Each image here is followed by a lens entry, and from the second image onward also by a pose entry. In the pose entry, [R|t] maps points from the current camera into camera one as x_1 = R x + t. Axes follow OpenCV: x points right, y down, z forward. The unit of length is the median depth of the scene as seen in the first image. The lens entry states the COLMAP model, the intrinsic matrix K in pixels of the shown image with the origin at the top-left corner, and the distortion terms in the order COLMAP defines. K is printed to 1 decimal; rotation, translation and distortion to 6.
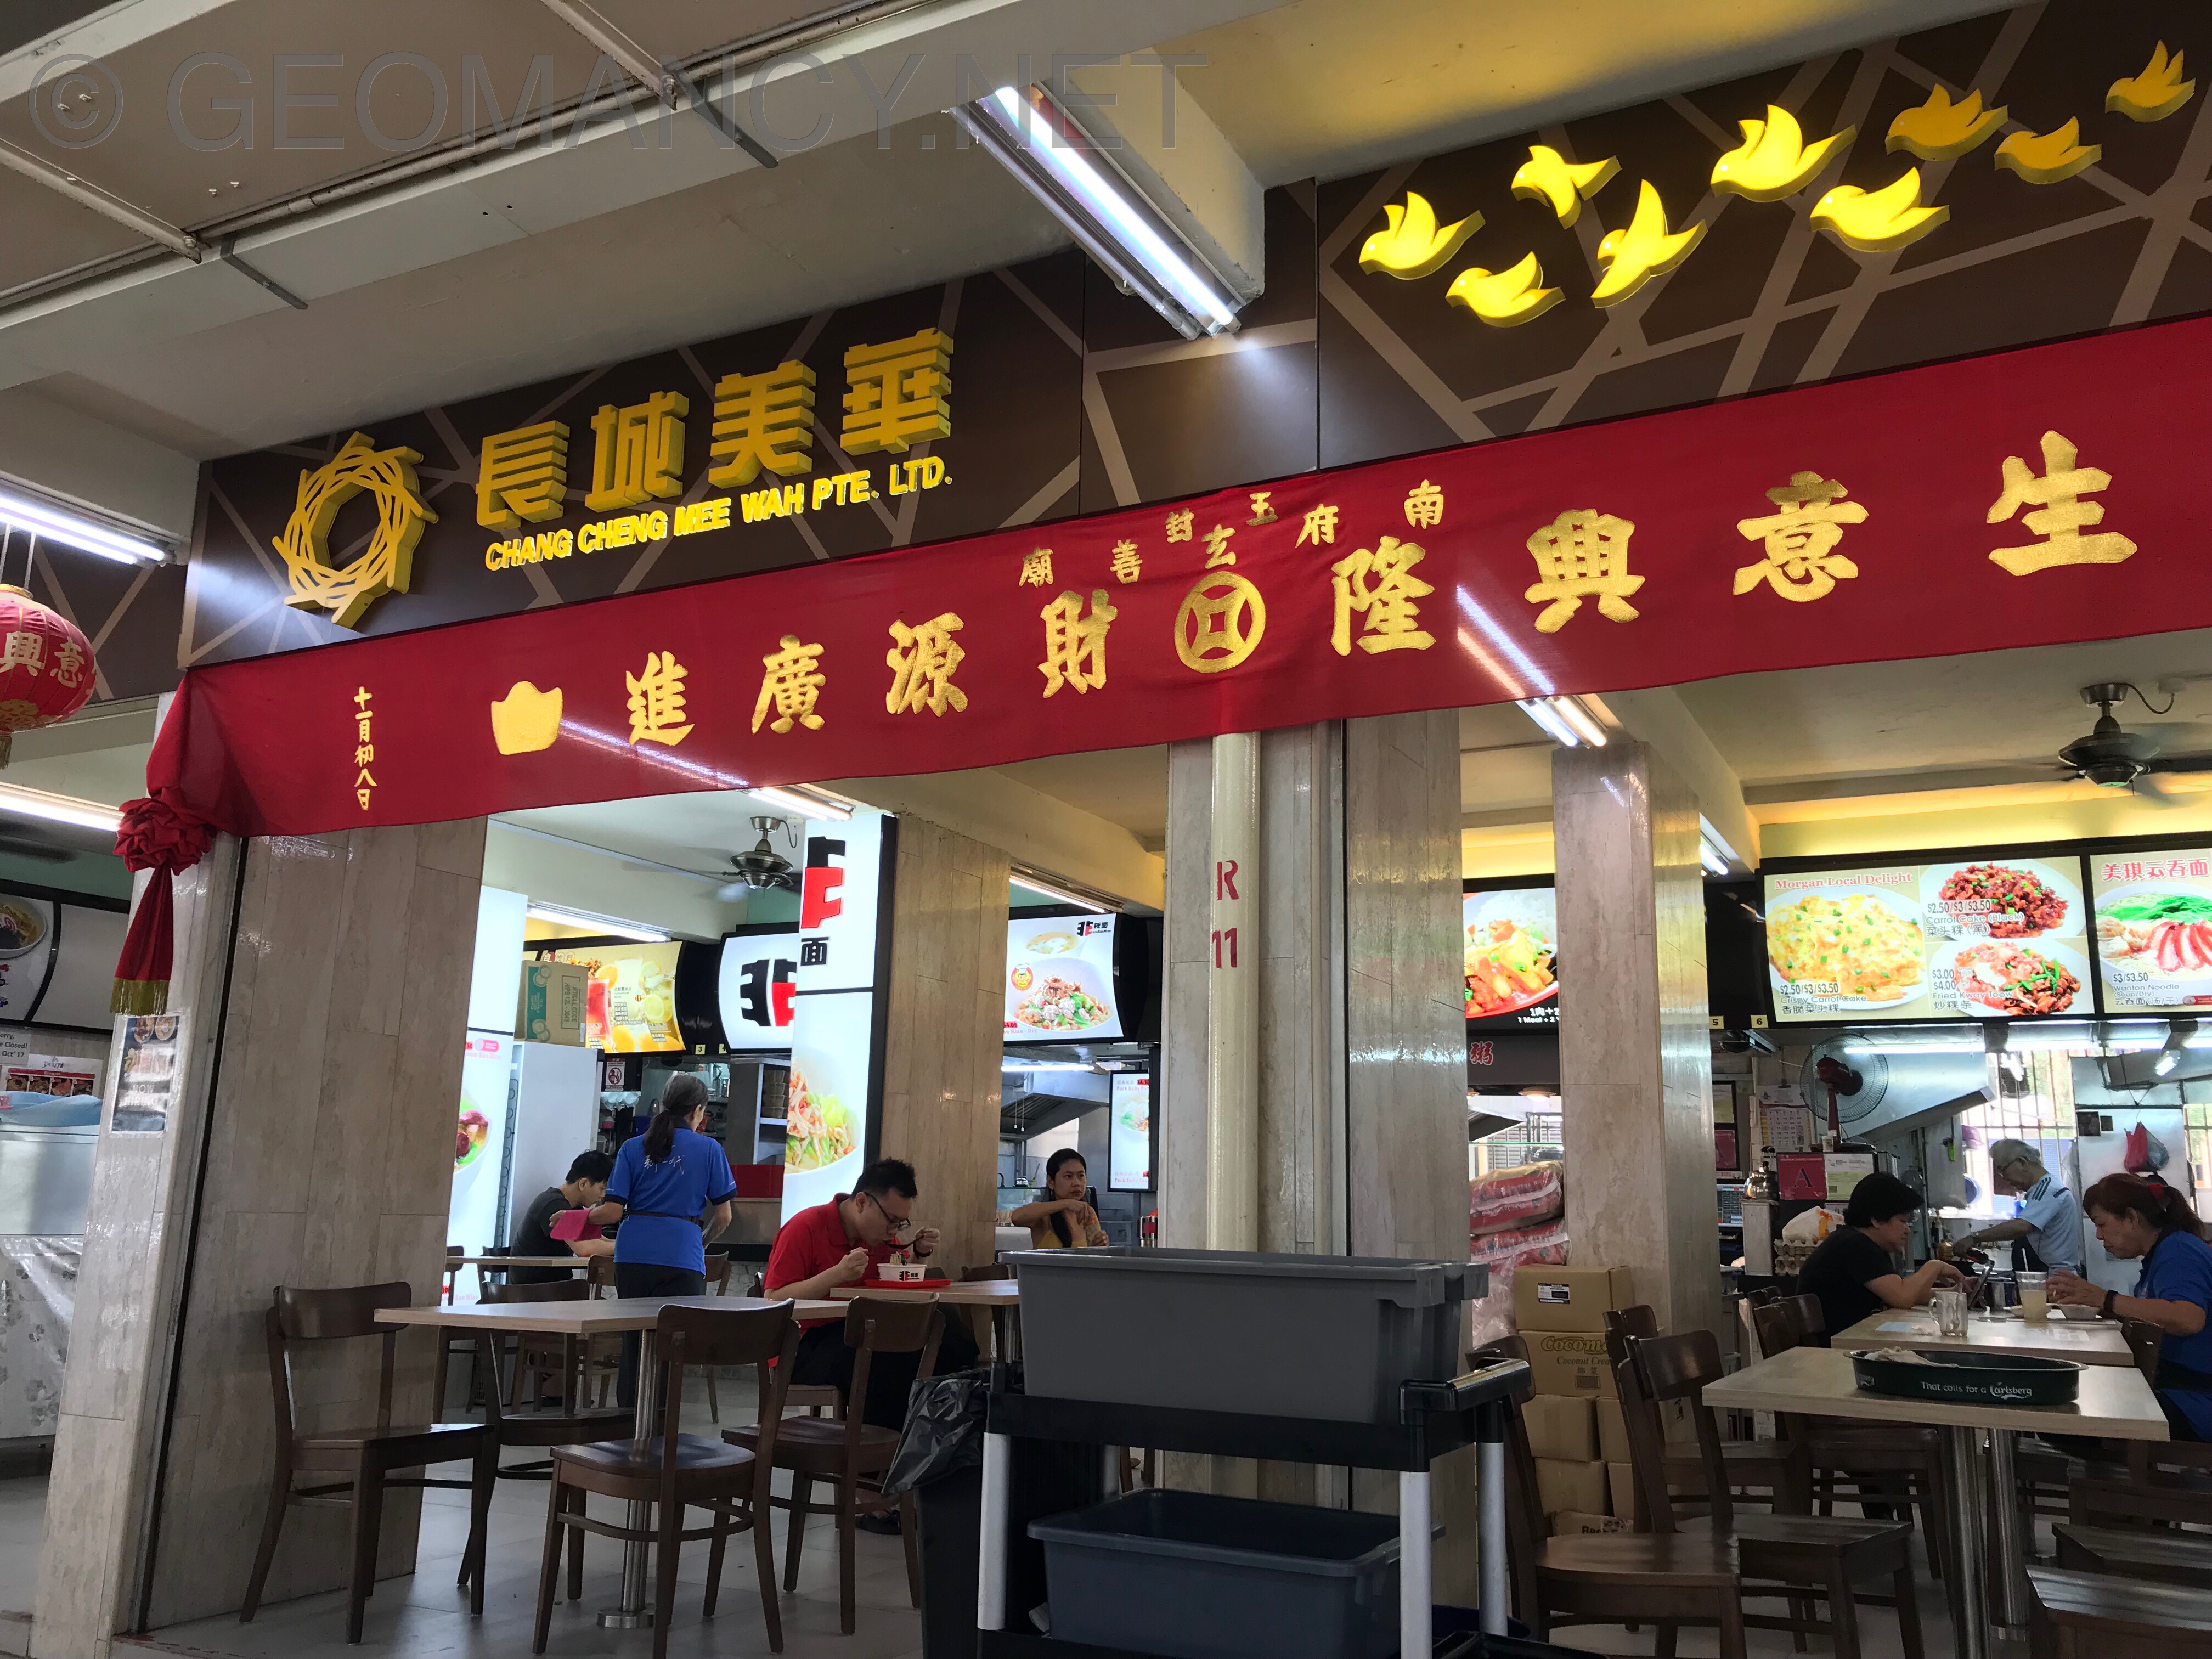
lens RADIAL K [[1829.6, 0, 1117.4], [0, 1829.6, 843.9], [0, 0, 1]] dist [0.027914, -0.014615]
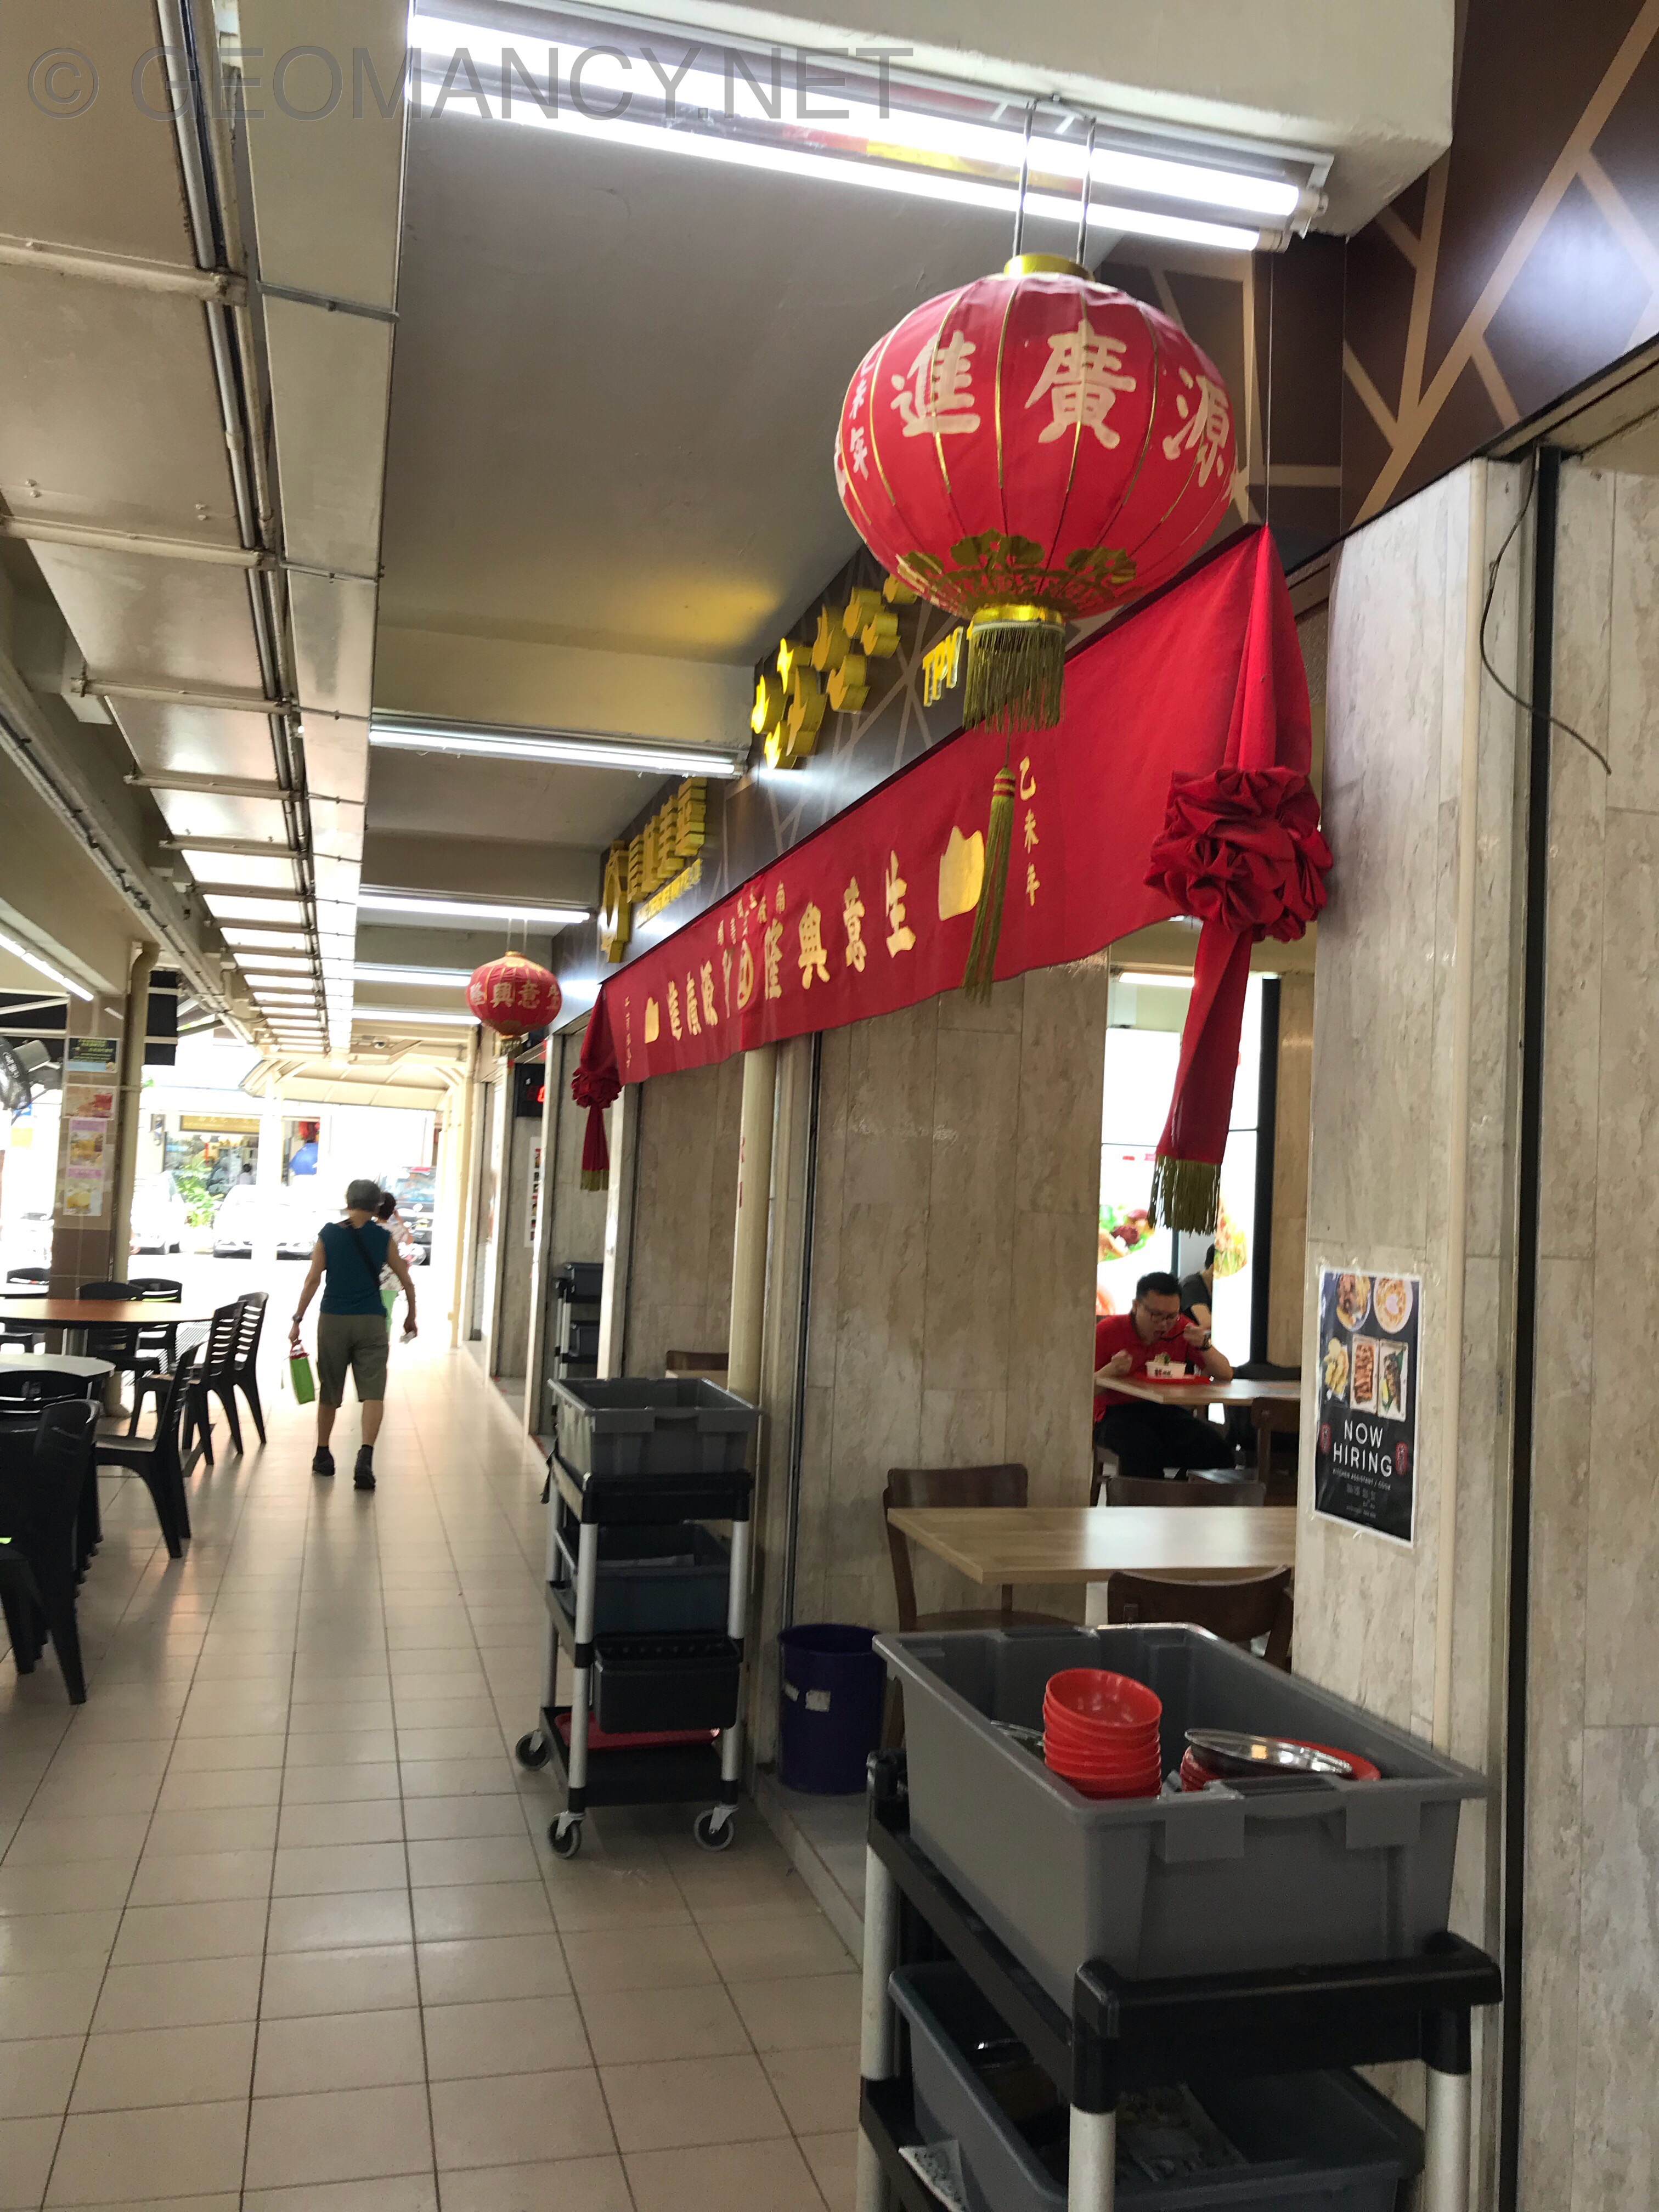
lens RADIAL K [[1829.6, 0, 889.7], [0, 1829.6, 1103.9], [0, 0, 1]] dist [0.027914, -0.014615]
pose [[0.690369, -0.022898, -0.723095, 1.053116], [0.111390, 0.990945, 0.074969, -0.099383], [0.714831, -0.132302, 0.686668, 0.034213]]
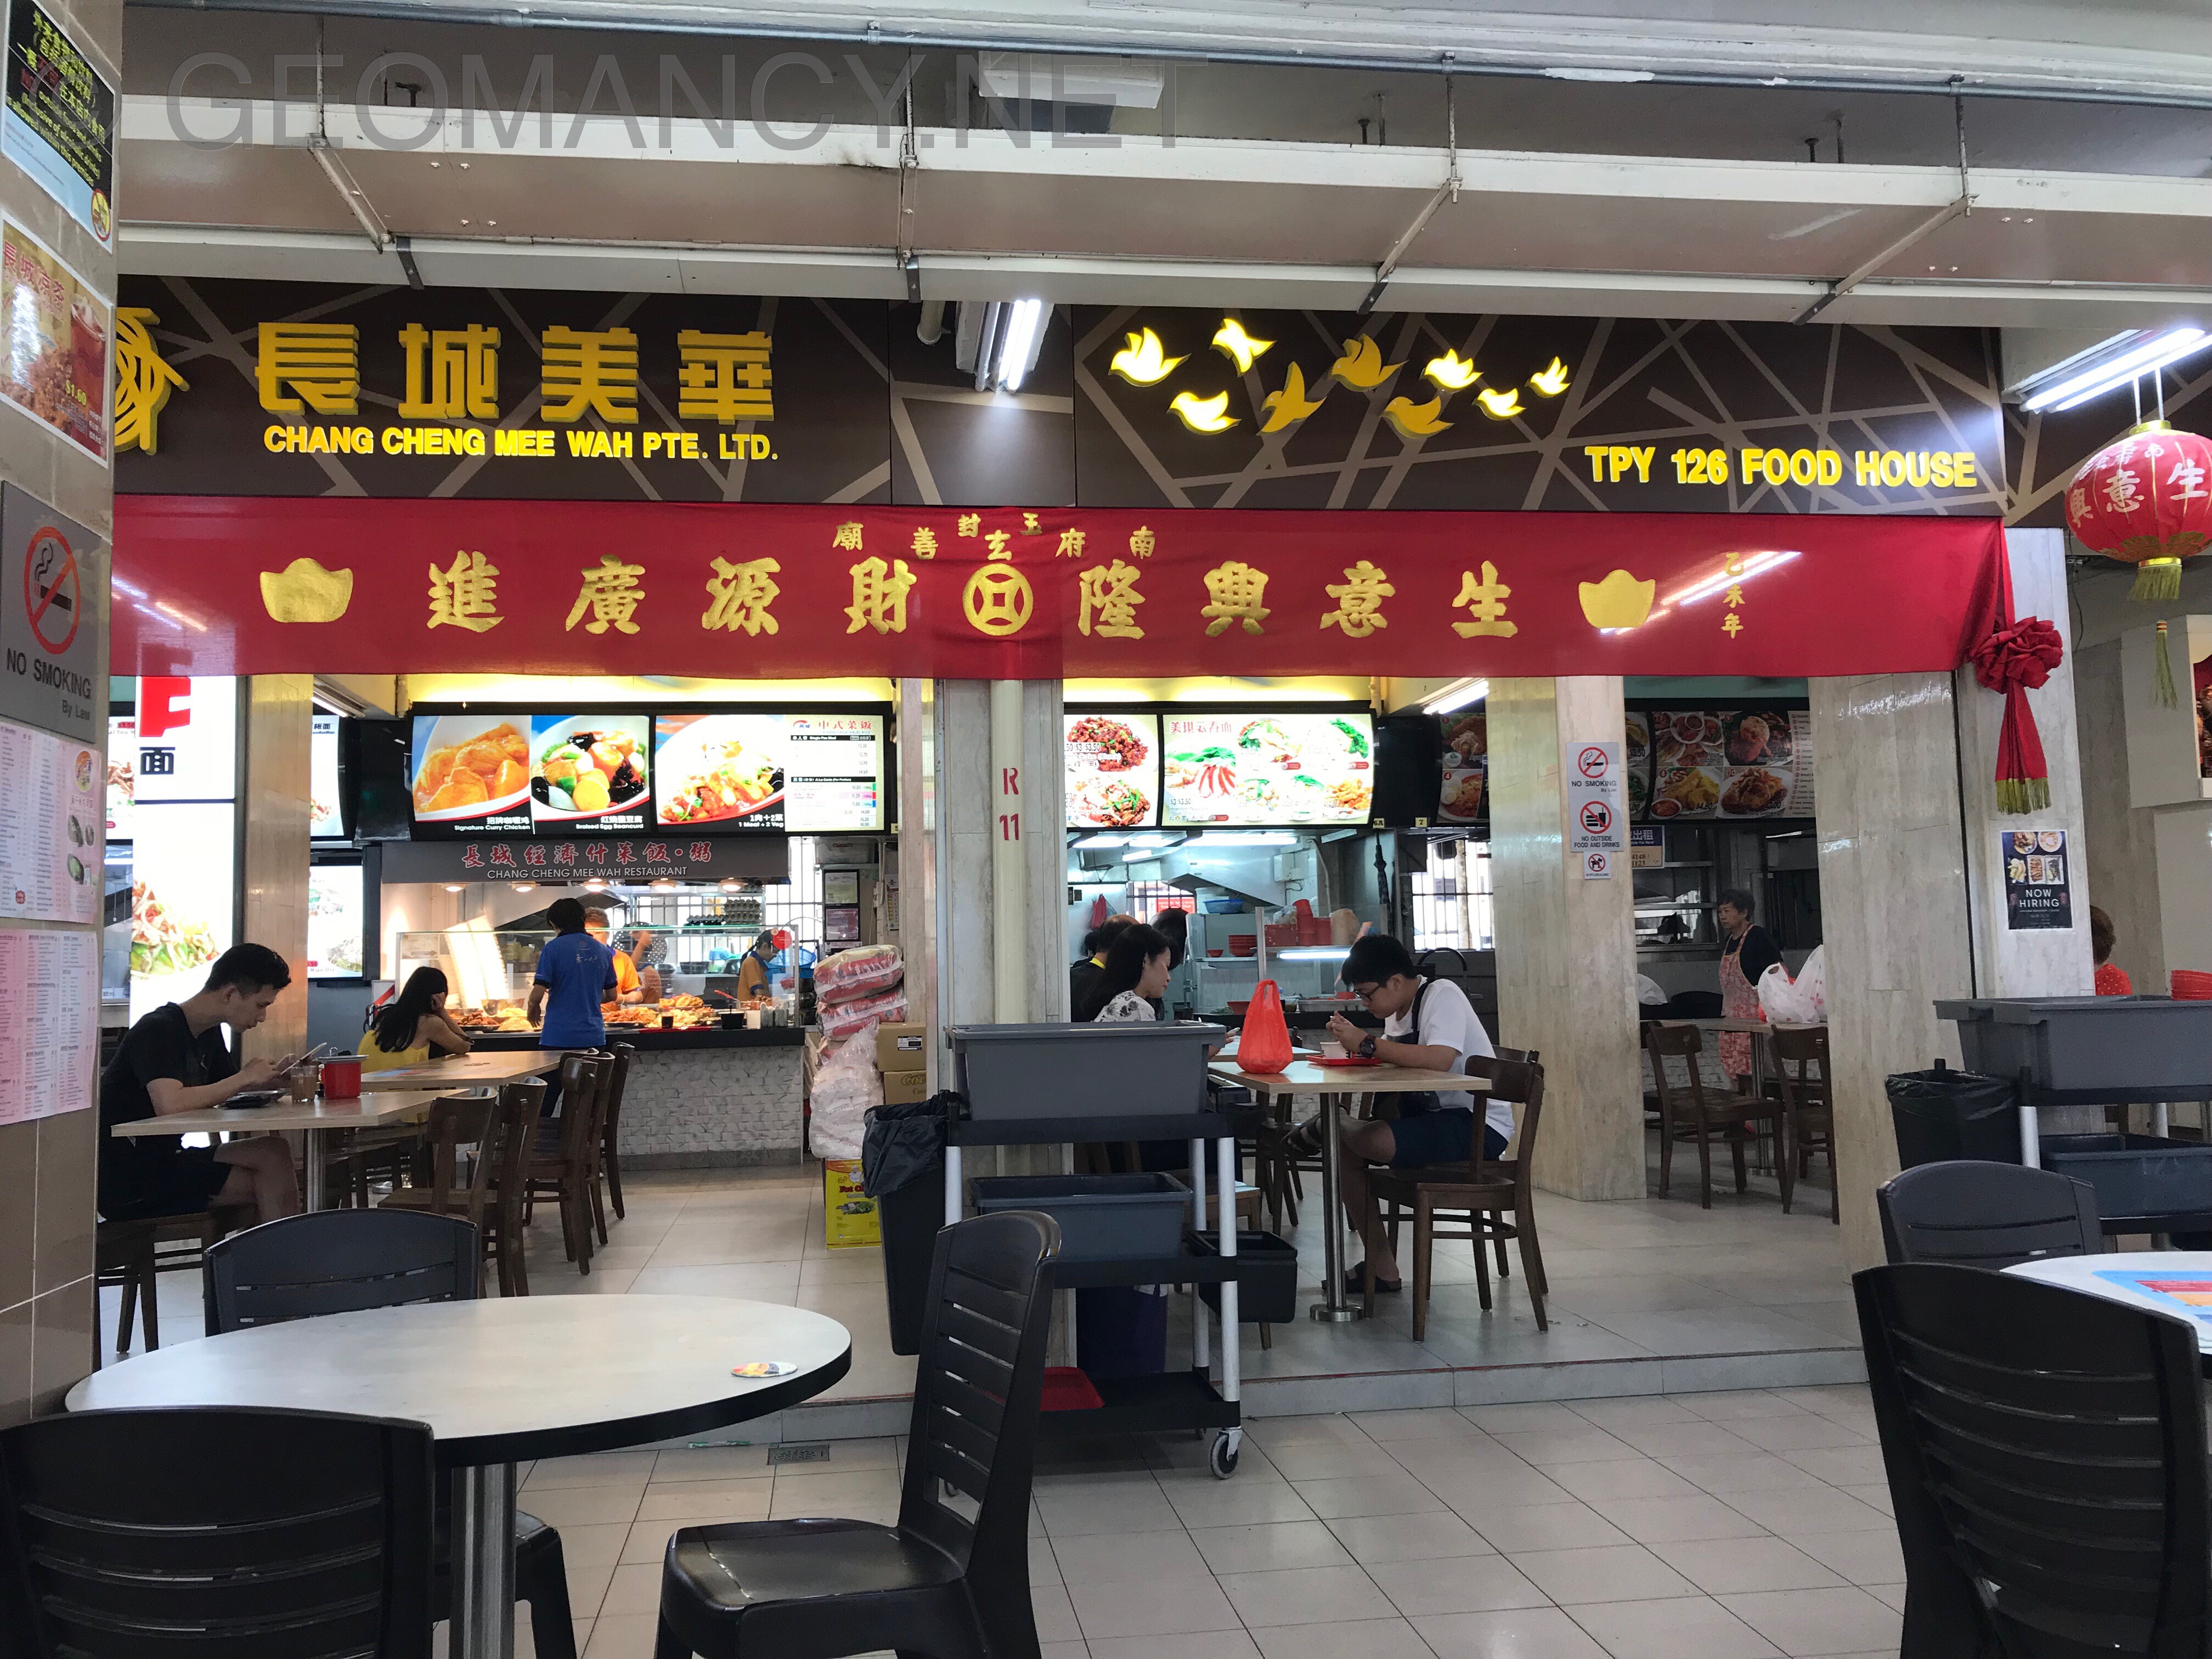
lens RADIAL K [[1797.0, 0, 1106.0], [0, 1797.0, 829.5], [0, 0, 1]] dist [0.136814, -0.358511]
pose [[0.814460, 0.003916, 0.580206, -0.613599], [-0.073883, 0.992537, 0.097013, -0.073840], [-0.575496, -0.121881, 0.808671, -0.199016]]
